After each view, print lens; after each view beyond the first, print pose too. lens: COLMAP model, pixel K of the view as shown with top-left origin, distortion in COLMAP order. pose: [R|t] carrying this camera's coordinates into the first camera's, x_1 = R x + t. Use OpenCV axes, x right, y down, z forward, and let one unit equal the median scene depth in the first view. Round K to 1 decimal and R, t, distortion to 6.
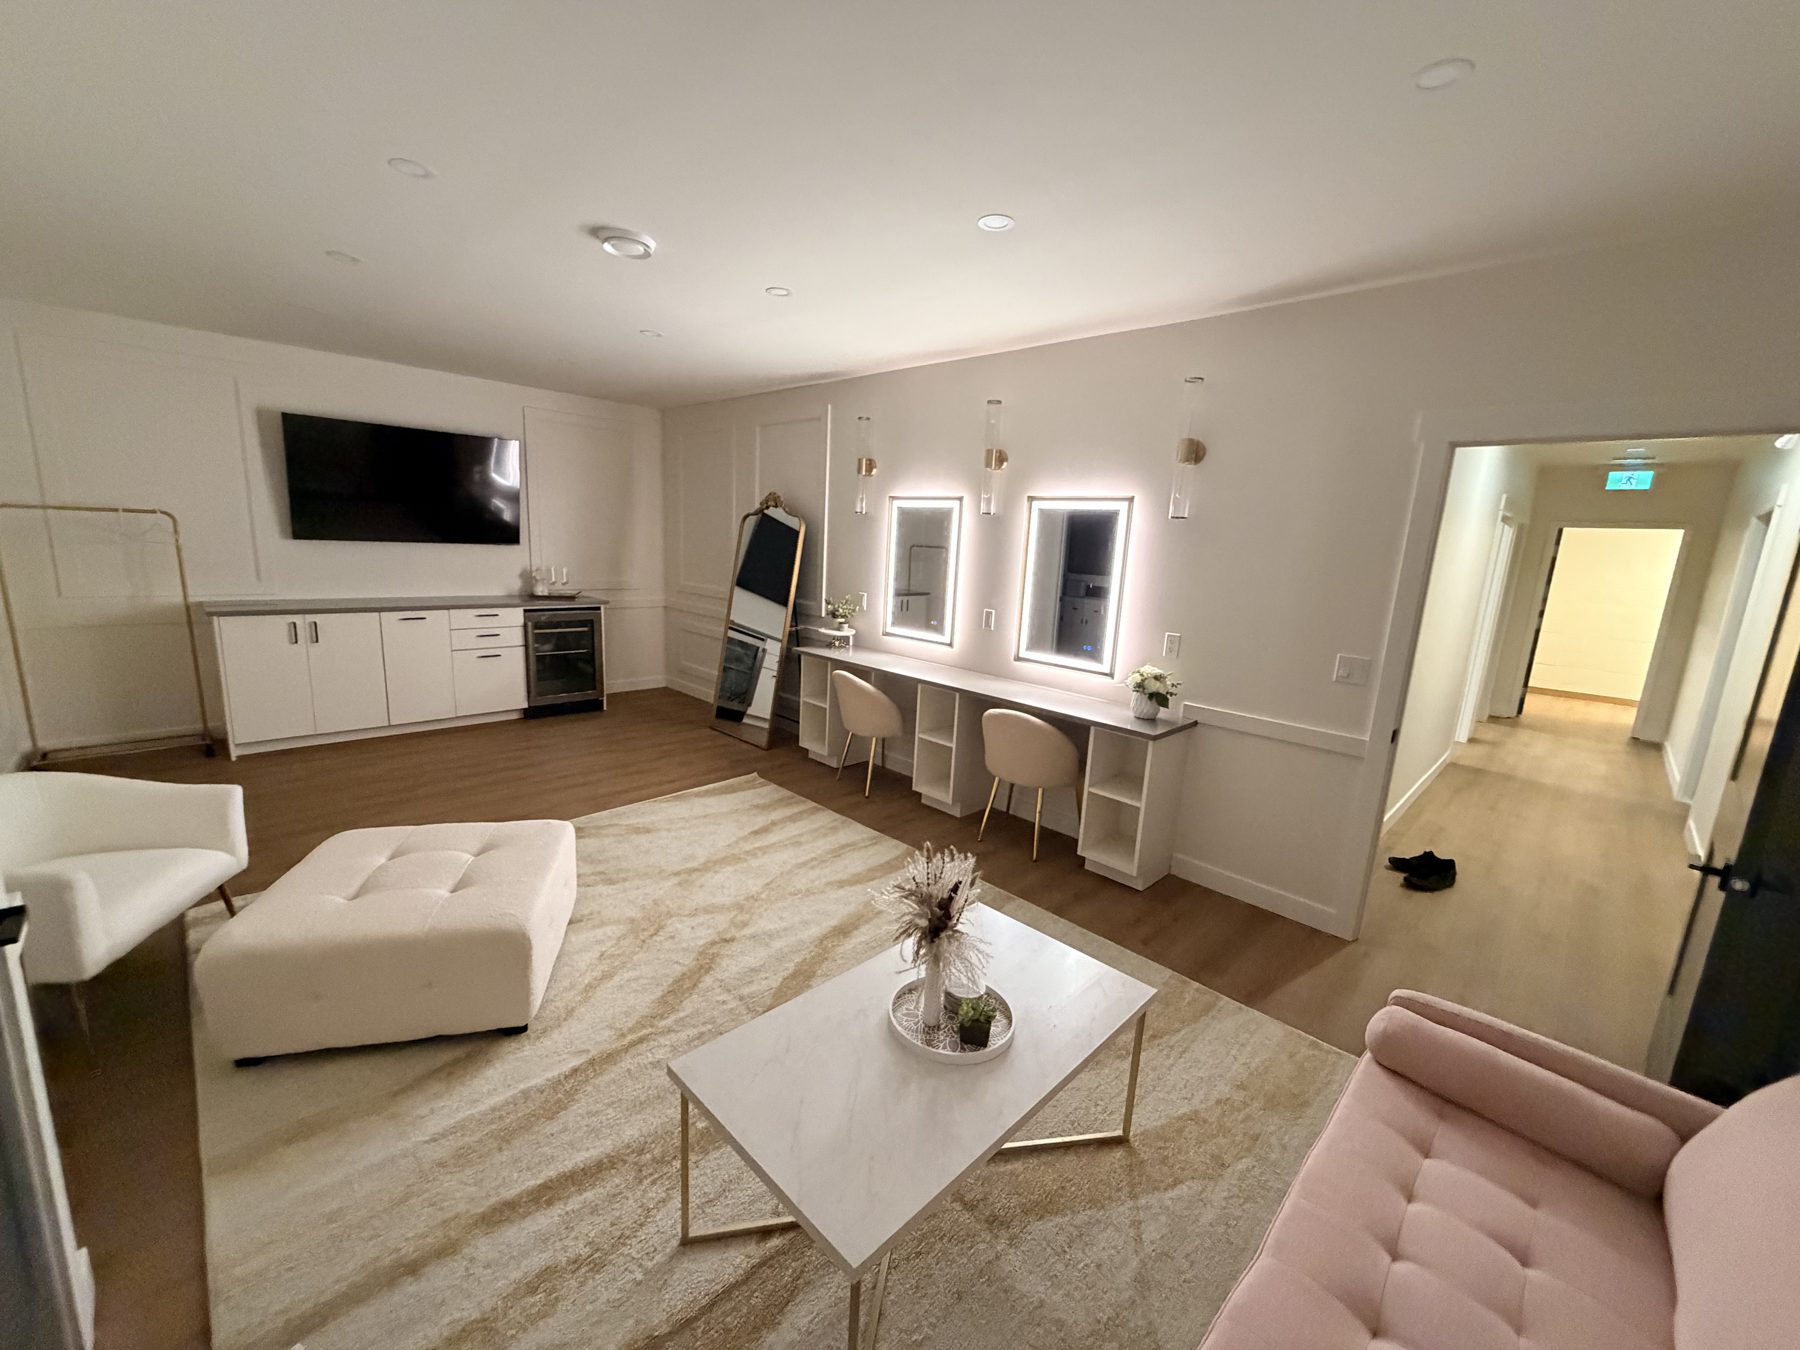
lens RADIAL K [[720.9, 0, 906.0], [0, 720.9, 682.2], [0, 0, 1]] dist [0.001079, 0.000036]
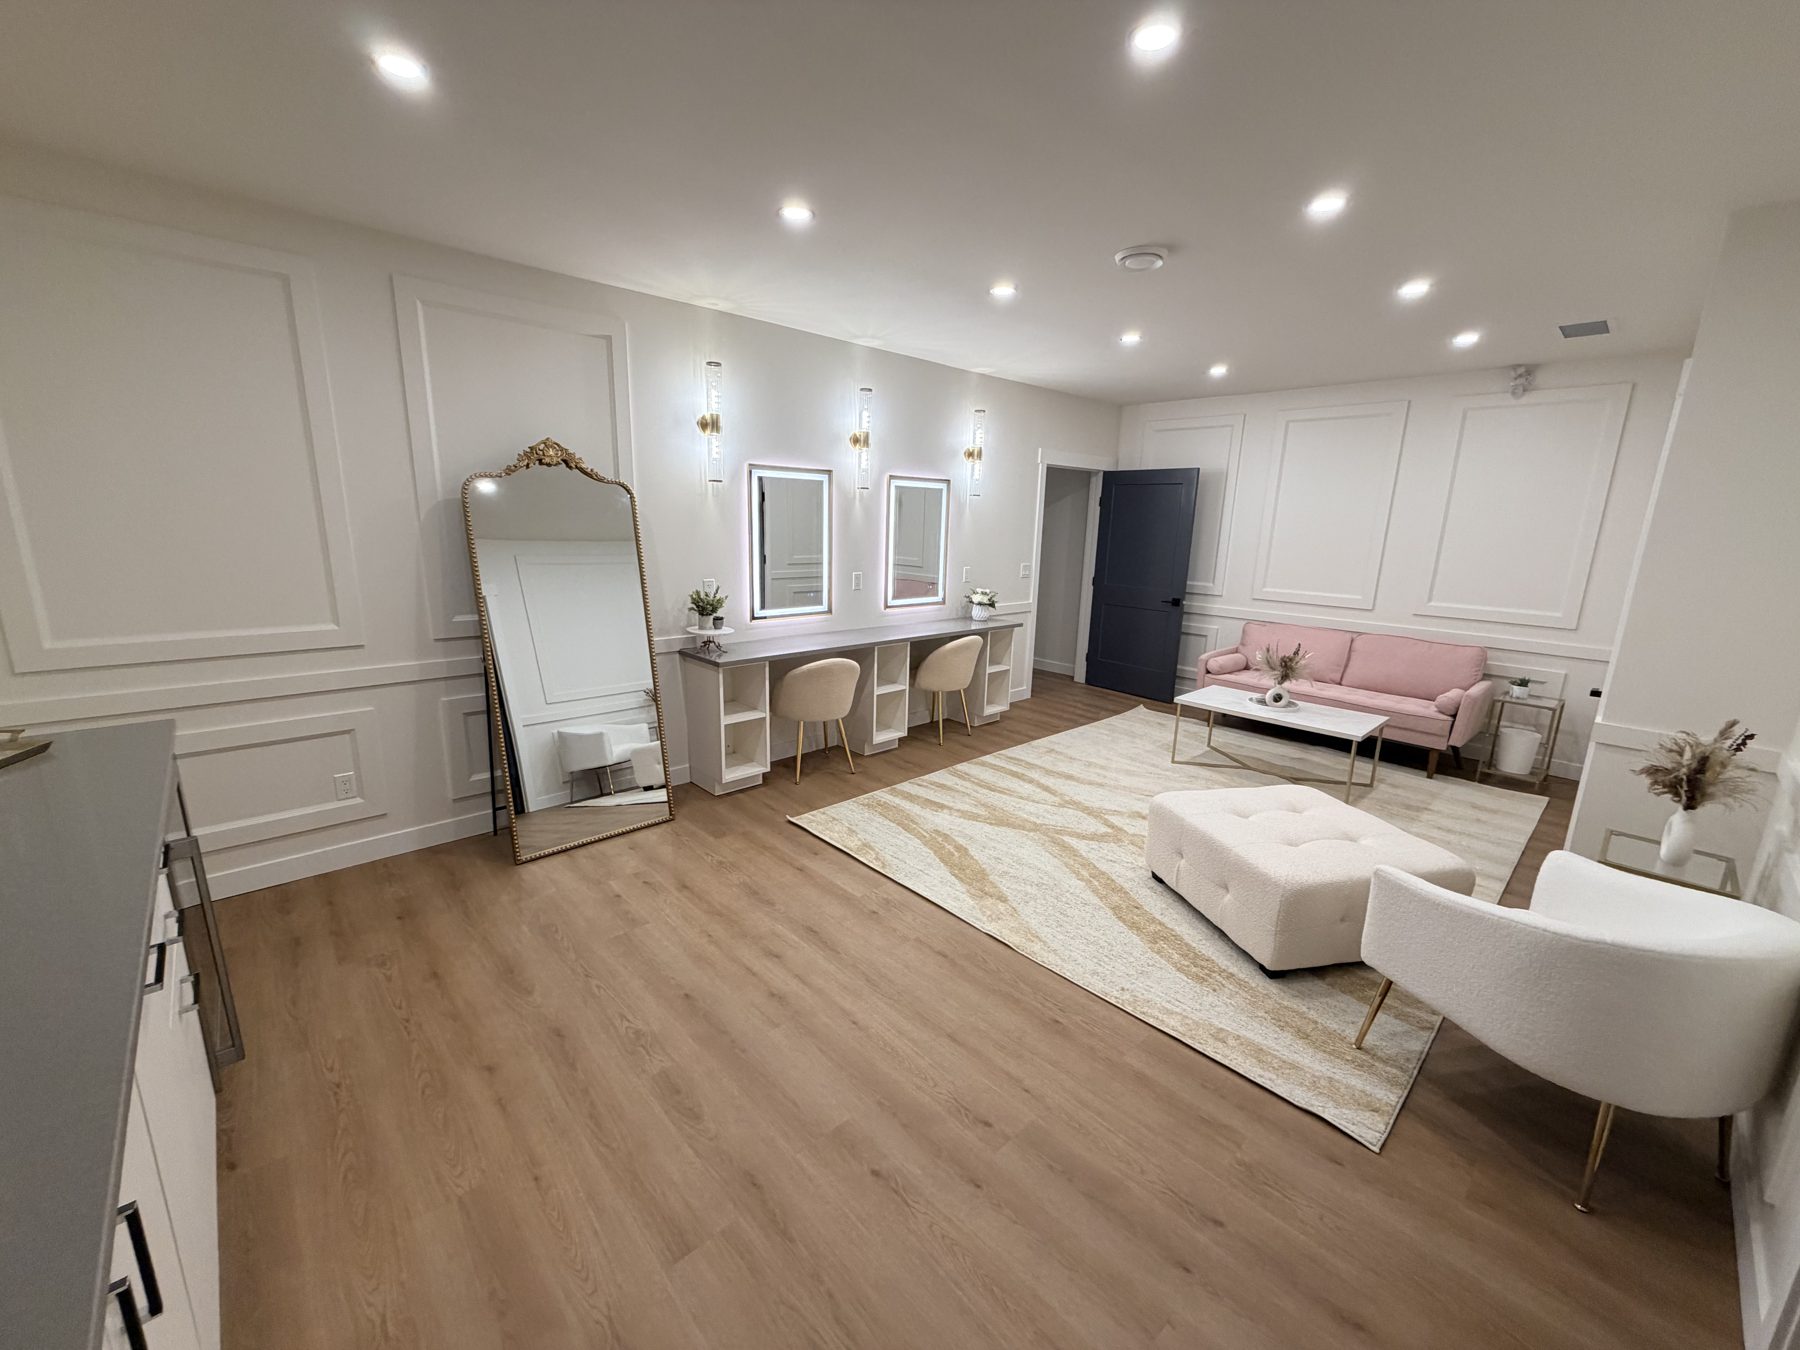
lens RADIAL K [[720.9, 0, 896.4], [0, 720.9, 671.7], [0, 0, 1]] dist [0.001079, 0.000036]
pose [[0.034598, -0.255278, 0.966249, -0.977105], [0.184741, 0.951799, 0.244845, -0.207859], [-0.982178, 0.170035, 0.080090, 0.829308]]
